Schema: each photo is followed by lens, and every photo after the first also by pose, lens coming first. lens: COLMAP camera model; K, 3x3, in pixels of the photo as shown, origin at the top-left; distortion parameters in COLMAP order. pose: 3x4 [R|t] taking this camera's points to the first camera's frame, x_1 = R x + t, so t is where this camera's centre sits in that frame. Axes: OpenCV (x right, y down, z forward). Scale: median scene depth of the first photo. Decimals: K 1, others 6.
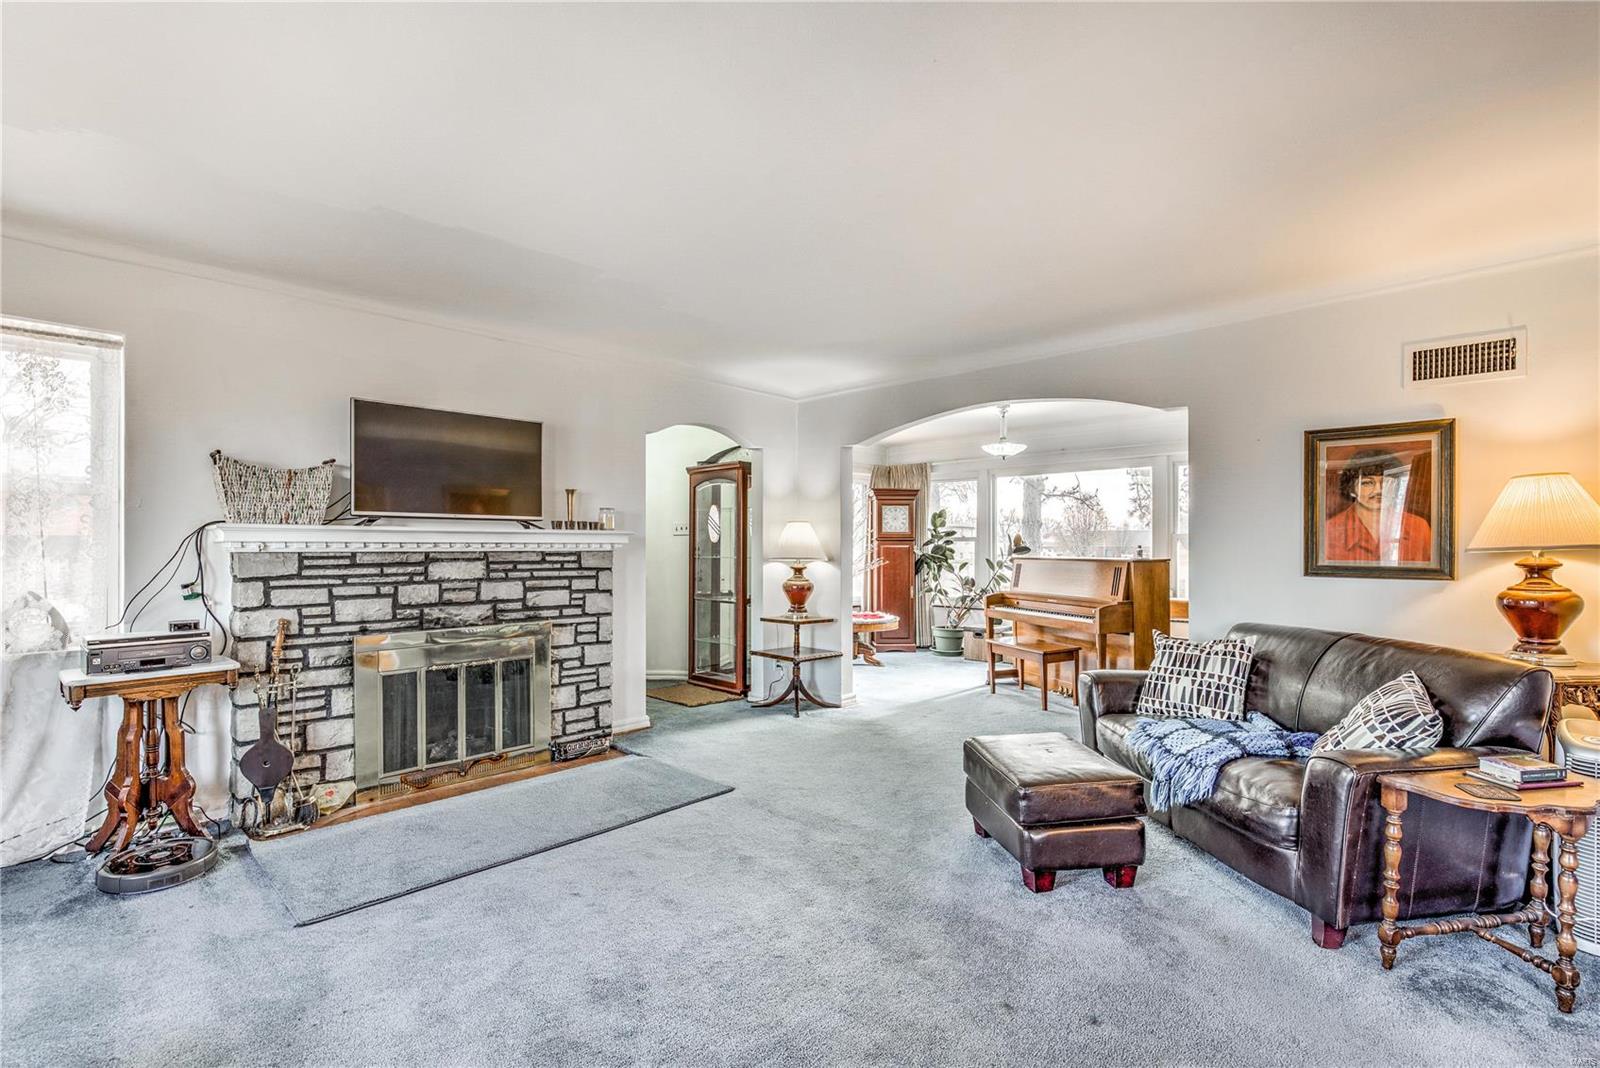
lens RADIAL K [[739.2, 0, 802.8], [0, 739.2, 545.4], [0, 0, 1]] dist [-0.010449, 0.001418]
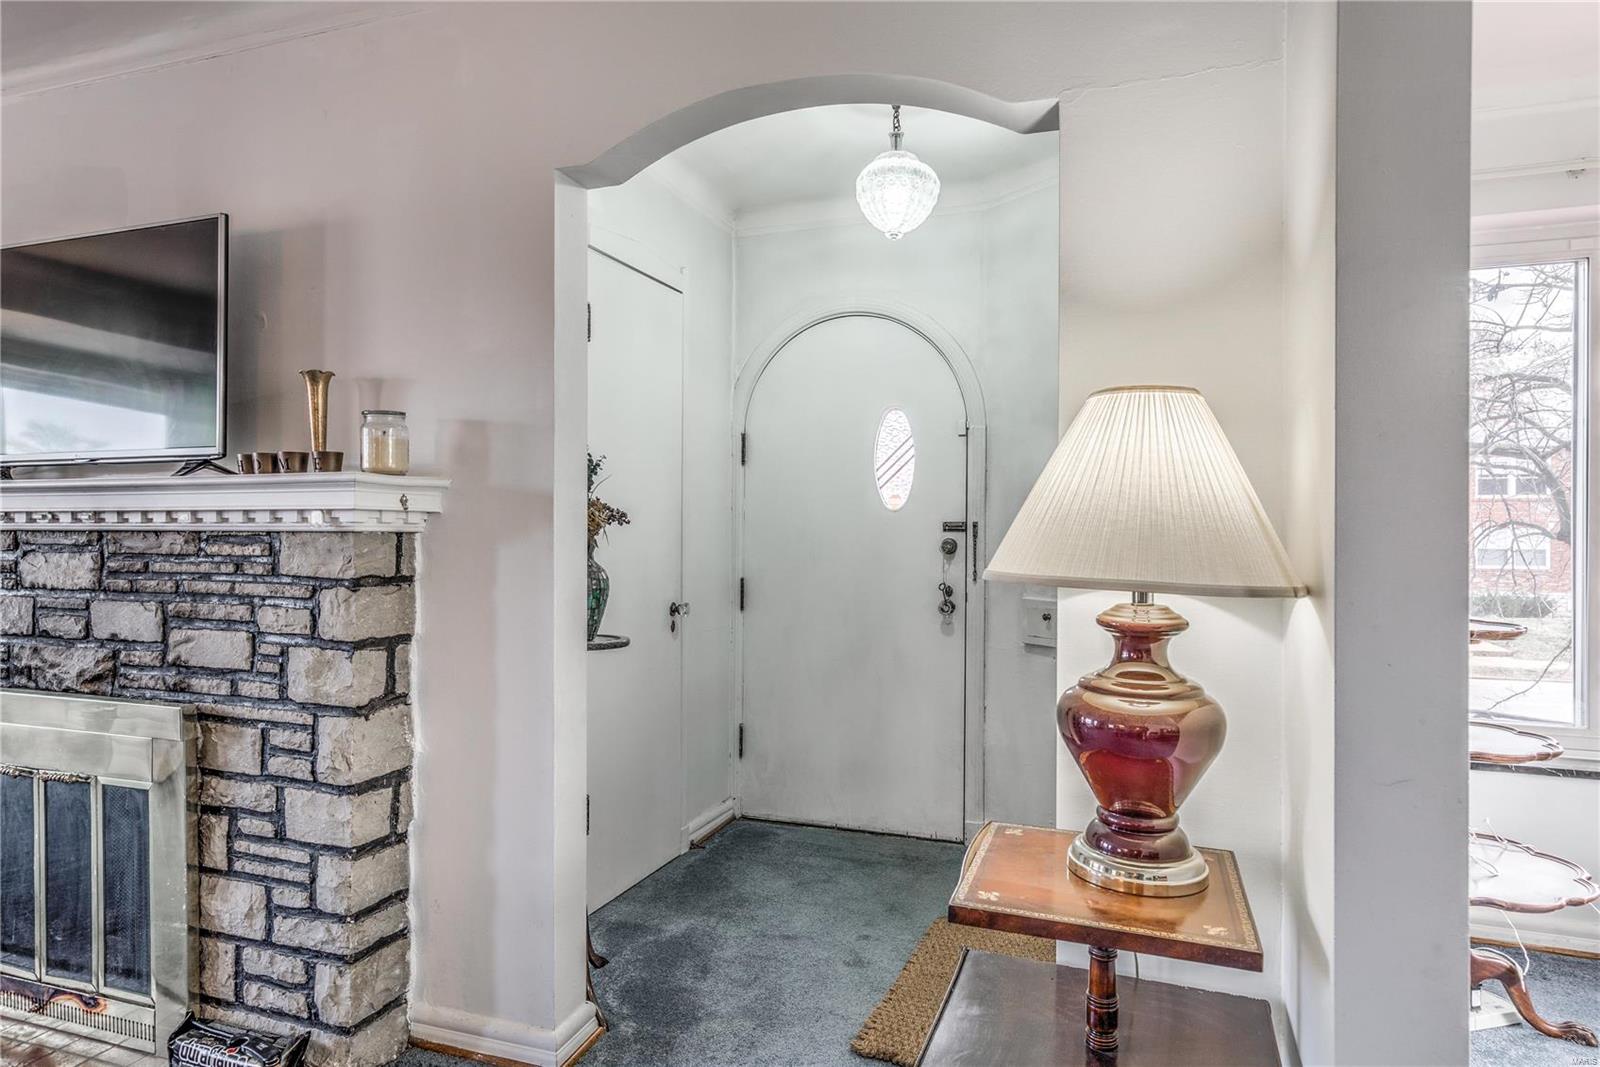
lens RADIAL K [[952.7, 0, 792.2], [0, 952.7, 532.4], [0, 0, 1]] dist [0.015151, -0.000807]
pose [[0.388638, 0.008667, -0.921350, 0.255158], [-0.000319, 0.999957, 0.009272, 0.004240], [0.921391, -0.003309, 0.388624, 1.084096]]
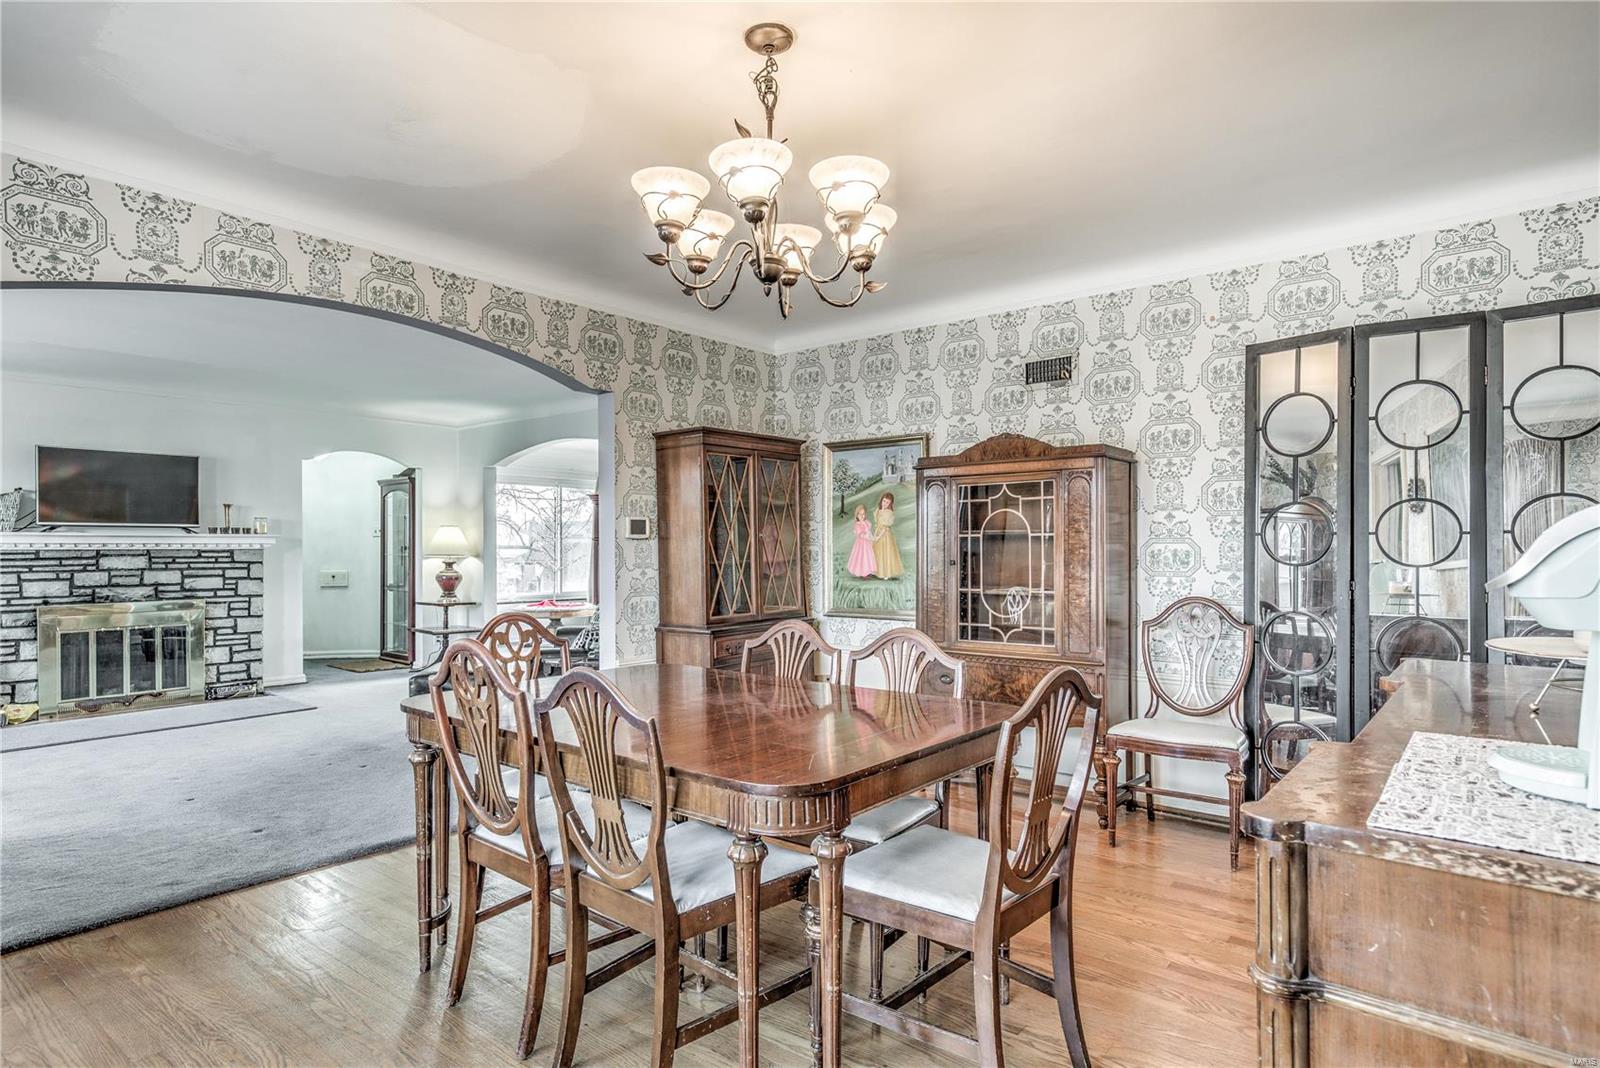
lens RADIAL K [[873.6, 0, 806.3], [0, 873.6, 546.3], [0, 0, 1]] dist [0.006124, 0.006107]
pose [[0.998064, -0.003337, 0.062101, 0.682529], [0.003294, 0.999994, 0.000792, 0.004540], [-0.062104, -0.000586, 0.998070, -0.717149]]
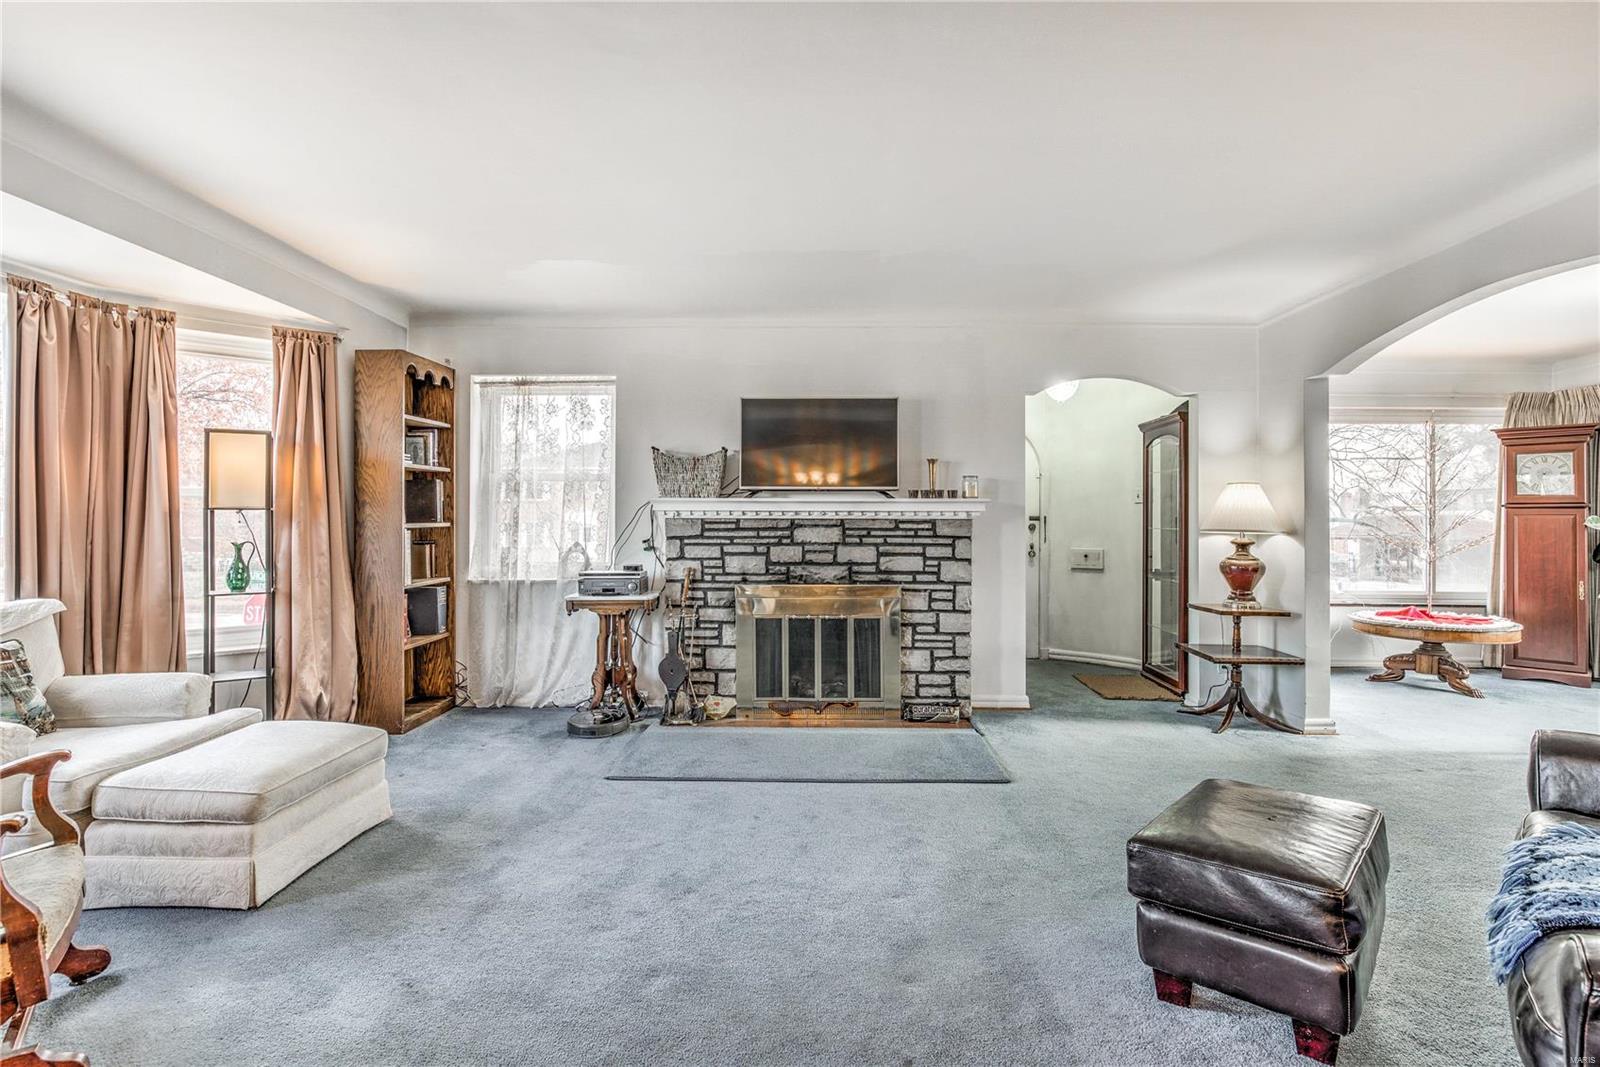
lens RADIAL K [[786.1, 0, 809.1], [0, 786.1, 511.0], [0, 0, 1]] dist [-0.009353, 0.001523]
pose [[0.668259, -0.005012, -0.743912, 0.400481], [-0.001264, 0.999968, -0.007873, 0.005351], [0.743928, 0.006202, 0.668231, 0.150670]]
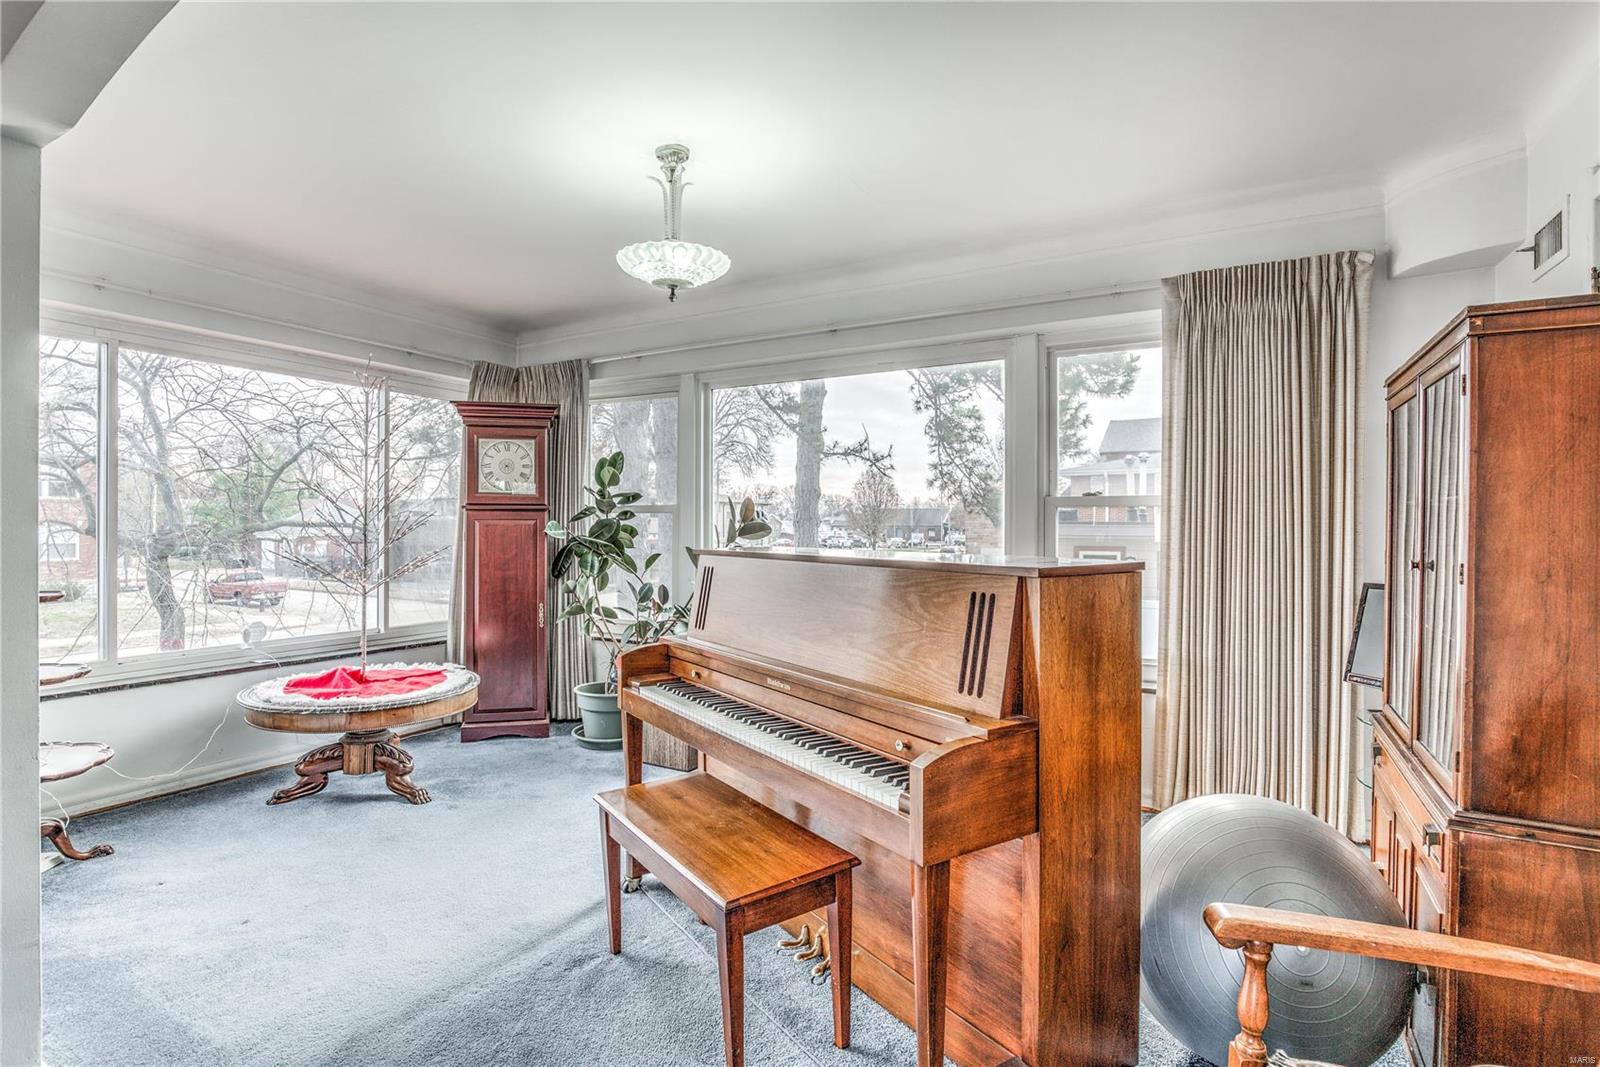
lens RADIAL K [[786.1, 0, 747.0], [0, 786.1, 522.7], [0, 0, 1]] dist [-0.009353, 0.001523]
pose [[0.979444, 0.003312, 0.201687, 0.349026], [-0.003105, 0.999994, -0.001345, 0.004082], [-0.201690, 0.000691, 0.979449, 0.908400]]
